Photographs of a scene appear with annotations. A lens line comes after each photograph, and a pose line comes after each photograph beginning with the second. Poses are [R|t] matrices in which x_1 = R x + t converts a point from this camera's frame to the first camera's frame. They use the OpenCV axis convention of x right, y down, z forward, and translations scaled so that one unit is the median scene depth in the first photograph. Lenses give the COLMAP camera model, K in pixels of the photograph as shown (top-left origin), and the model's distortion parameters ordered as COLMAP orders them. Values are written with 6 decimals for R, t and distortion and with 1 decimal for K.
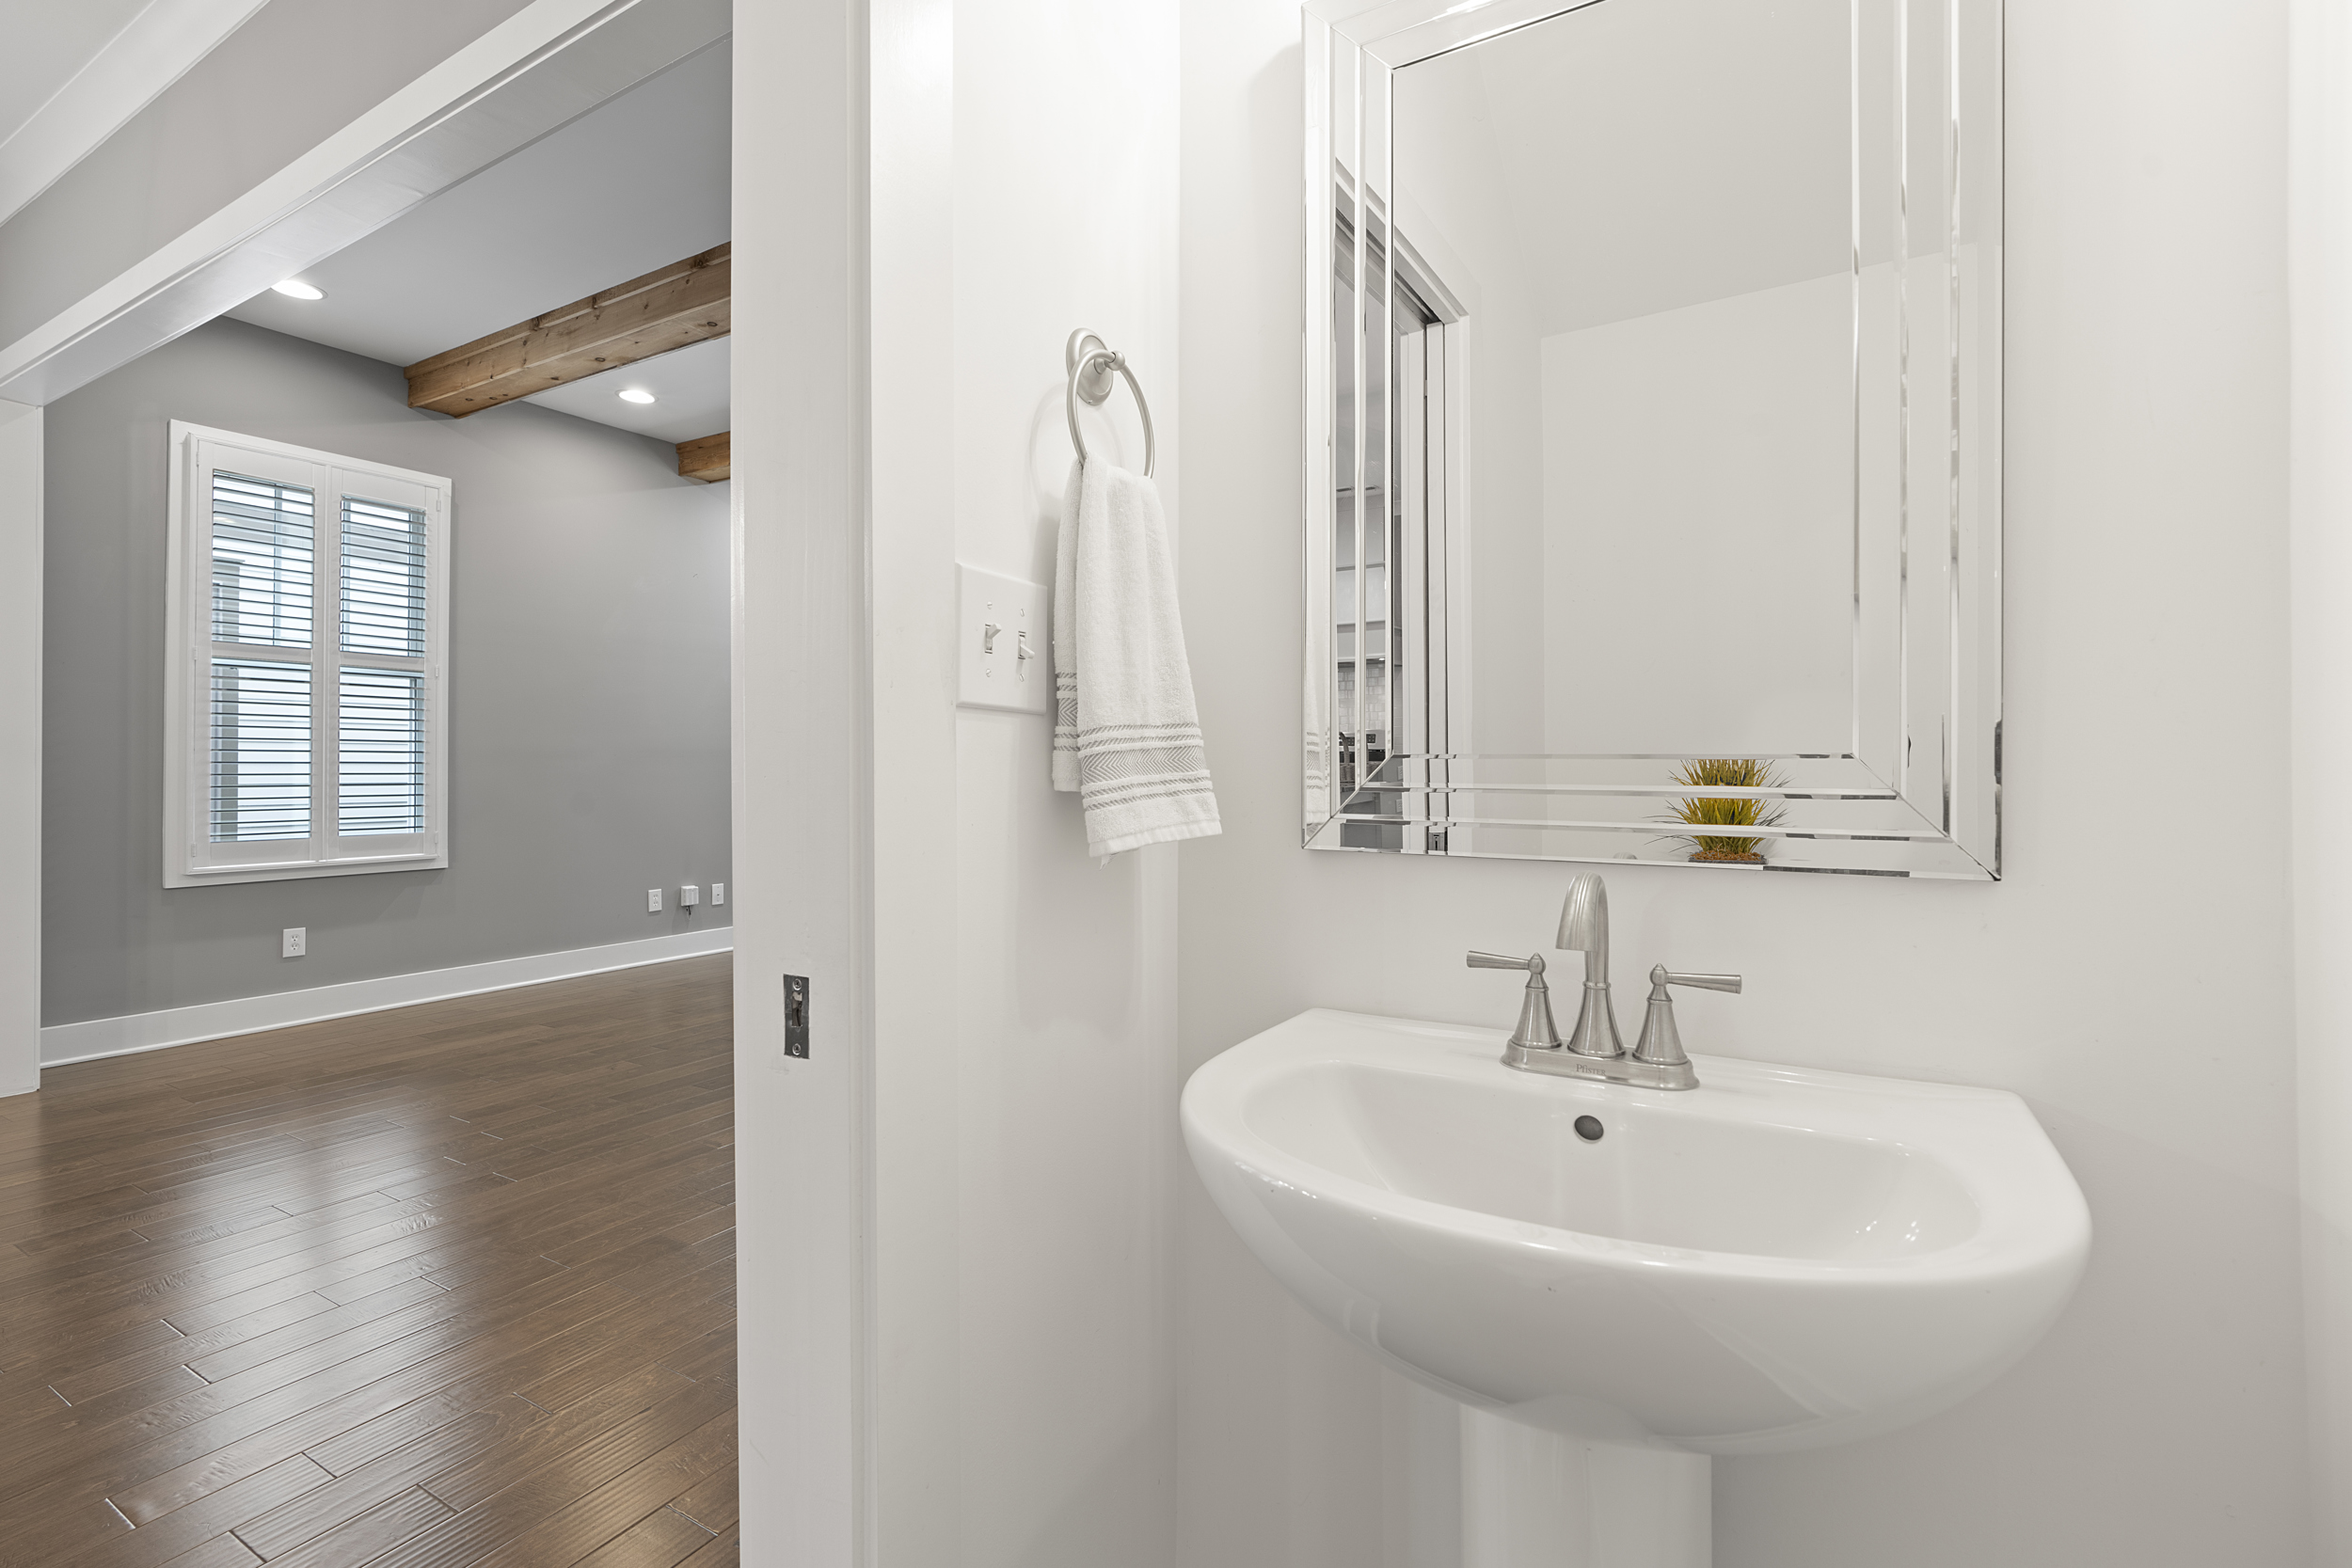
lens RADIAL K [[1068.2, 0, 1179.3], [0, 1068.2, 764.7], [0, 0, 1]] dist [-0.008761, 0.003669]
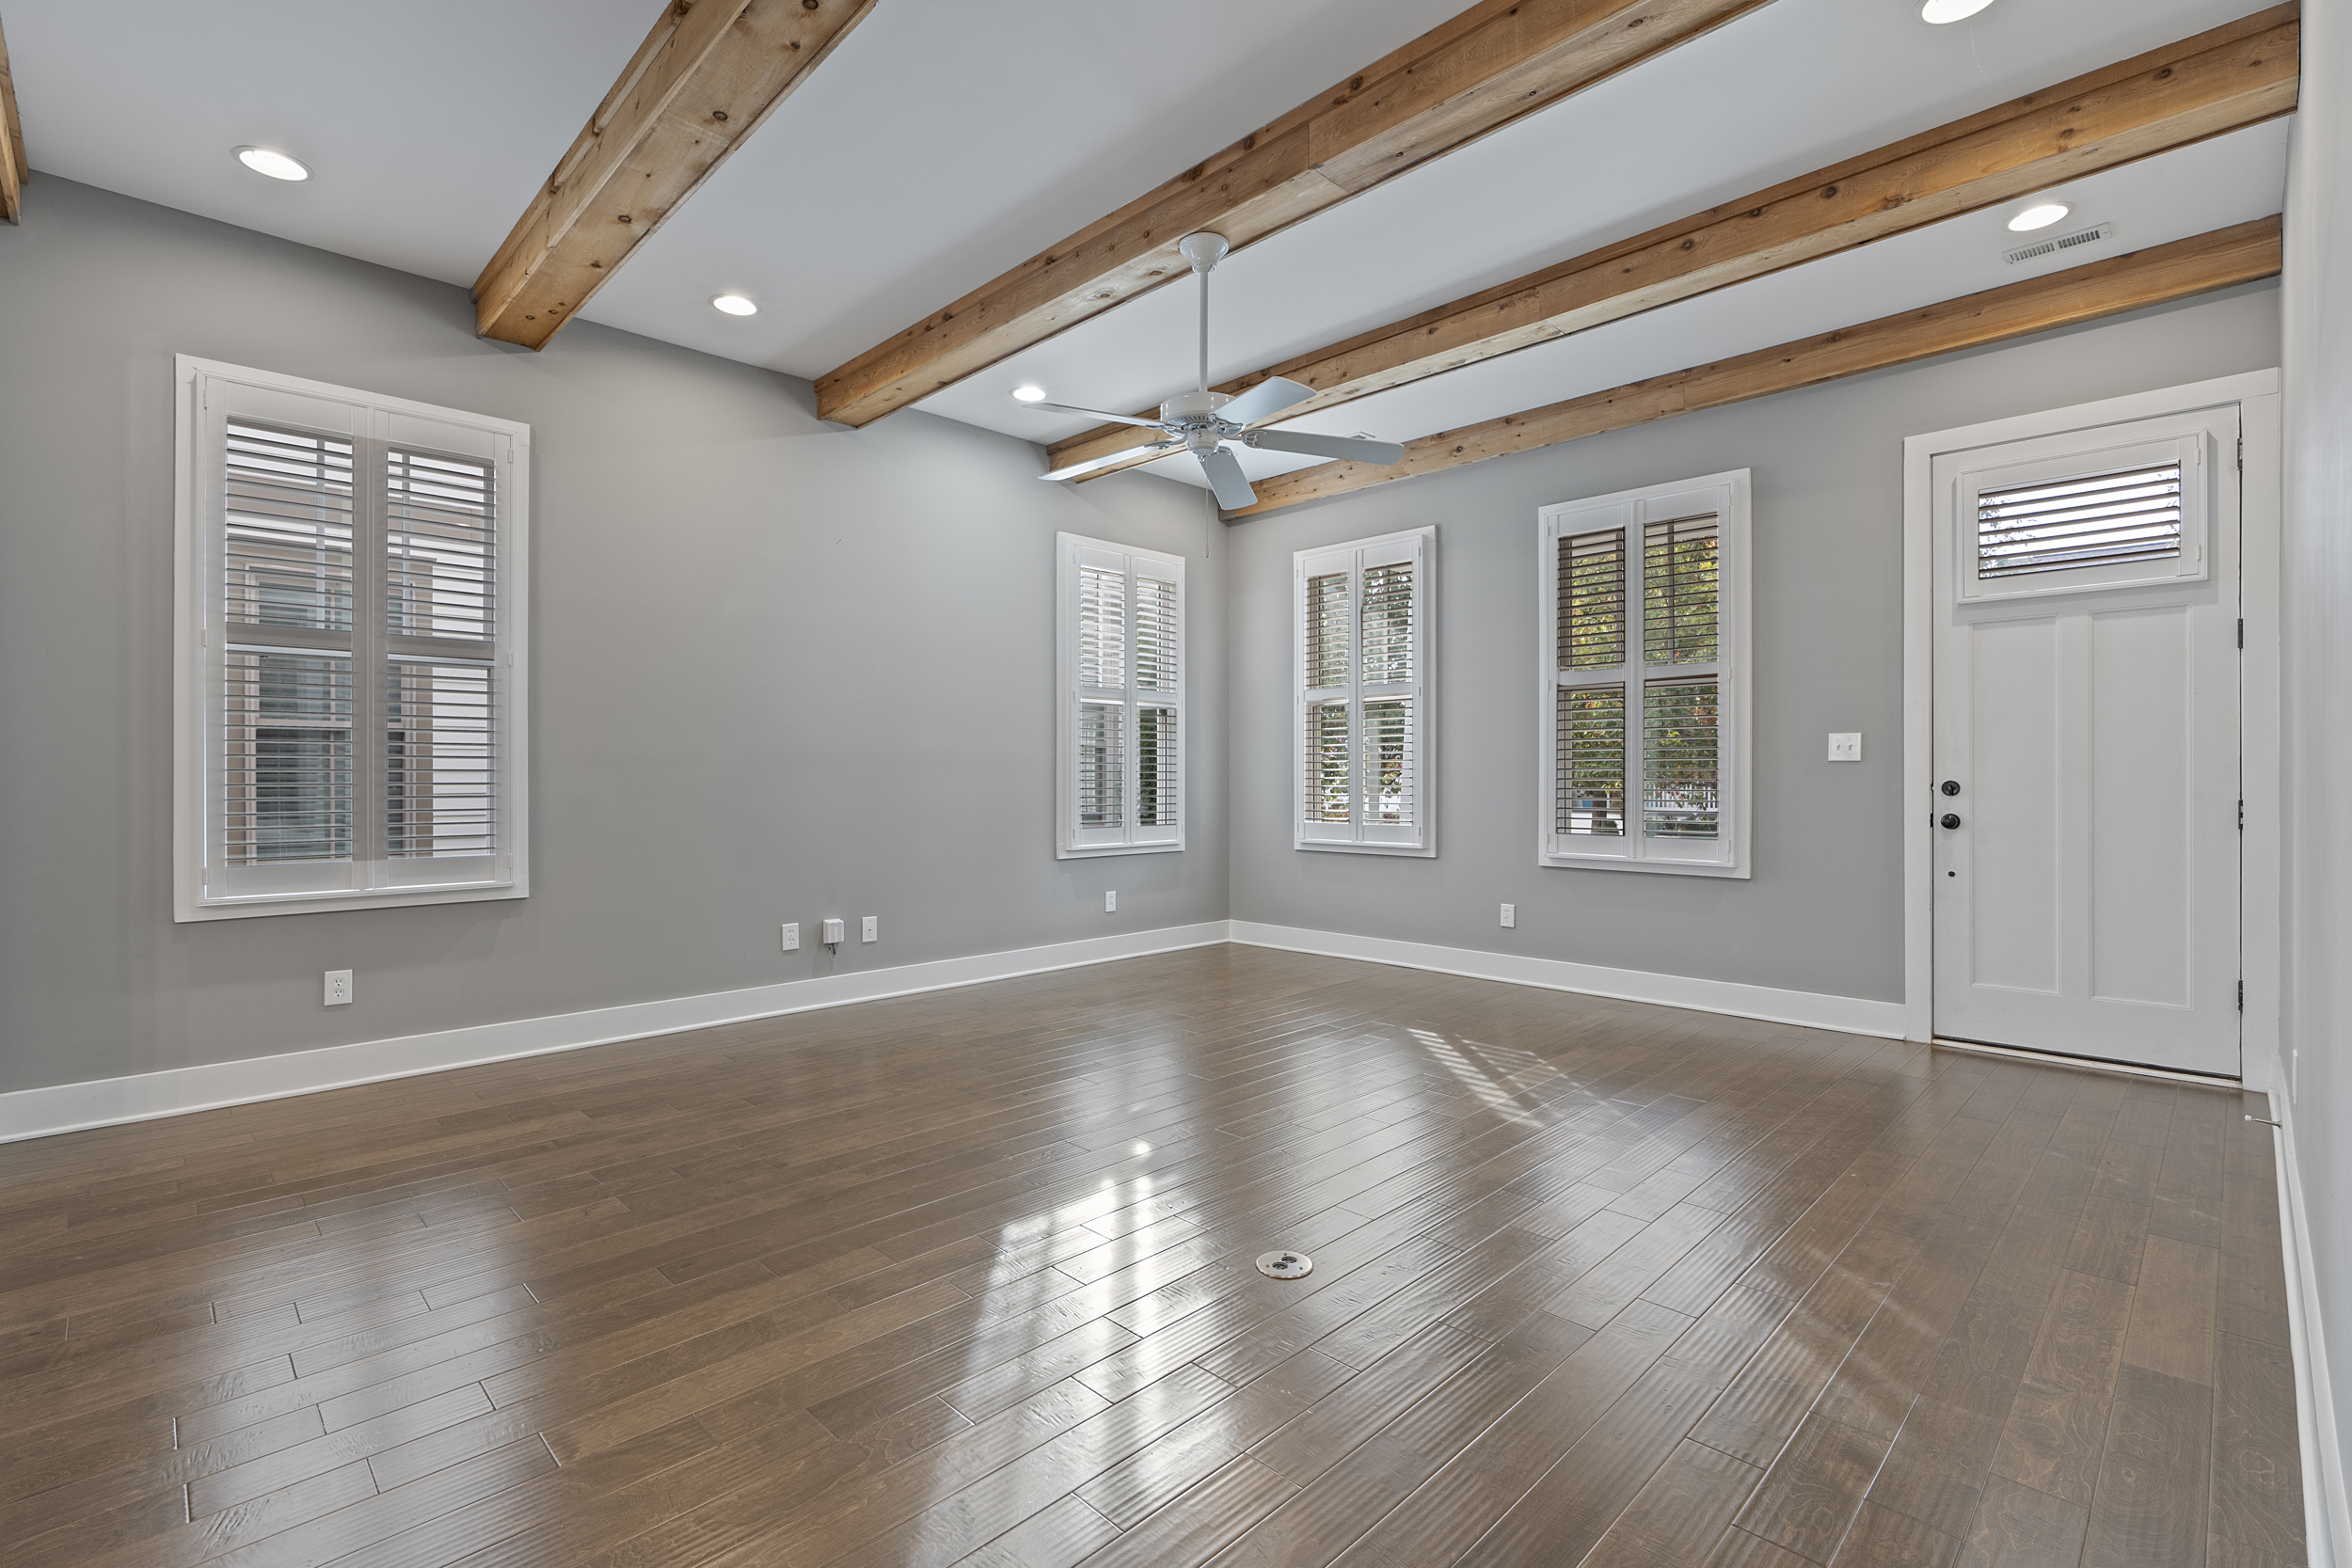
lens RADIAL K [[1068.2, 0, 1179.2], [0, 1068.2, 774.1], [0, 0, 1]] dist [-0.008761, 0.003669]
pose [[0.967043, -0.003240, -0.254591, 0.010425], [0.003425, 0.999994, 0.000283, 0.003163], [0.254589, -0.001145, 0.967049, 0.361683]]
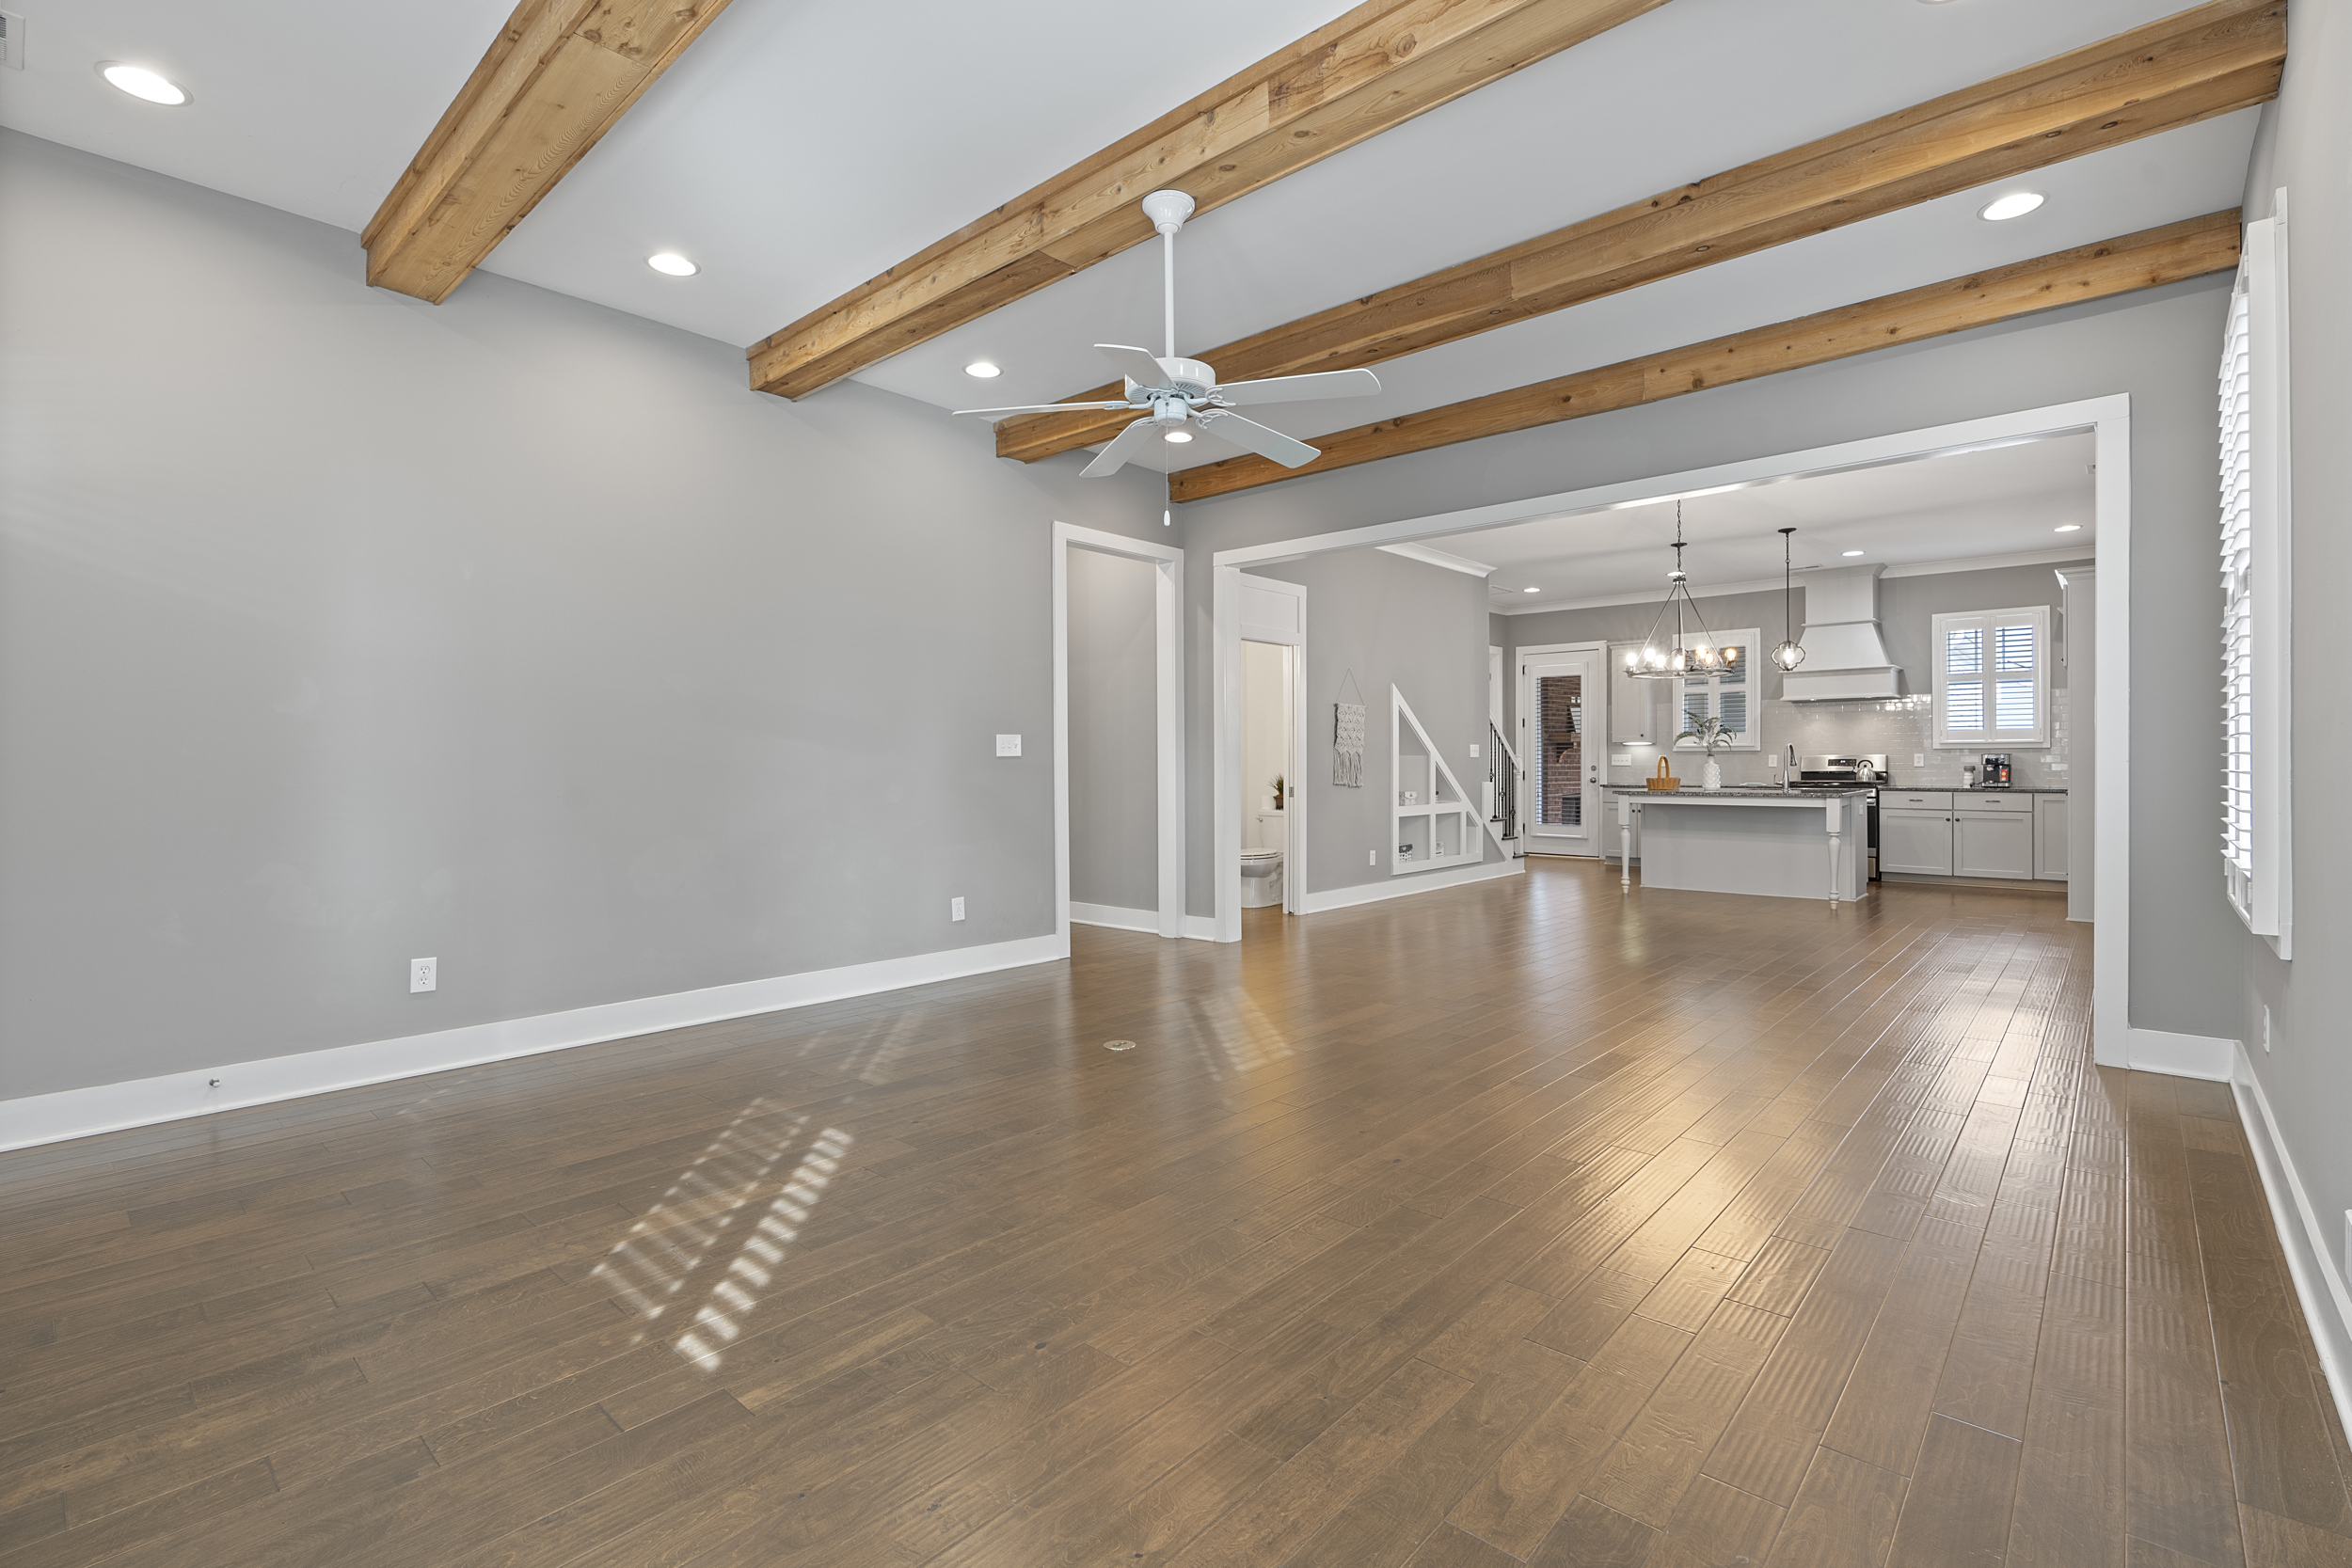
lens RADIAL K [[1068.2, 0, 1176.9], [0, 1068.2, 761.9], [0, 0, 1]] dist [-0.008761, 0.003669]
pose [[-0.978055, 0.003314, 0.208321, -0.301475], [0.001745, 0.999969, -0.007715, 0.007102], [-0.208340, -0.007183, -0.978030, 1.736620]]
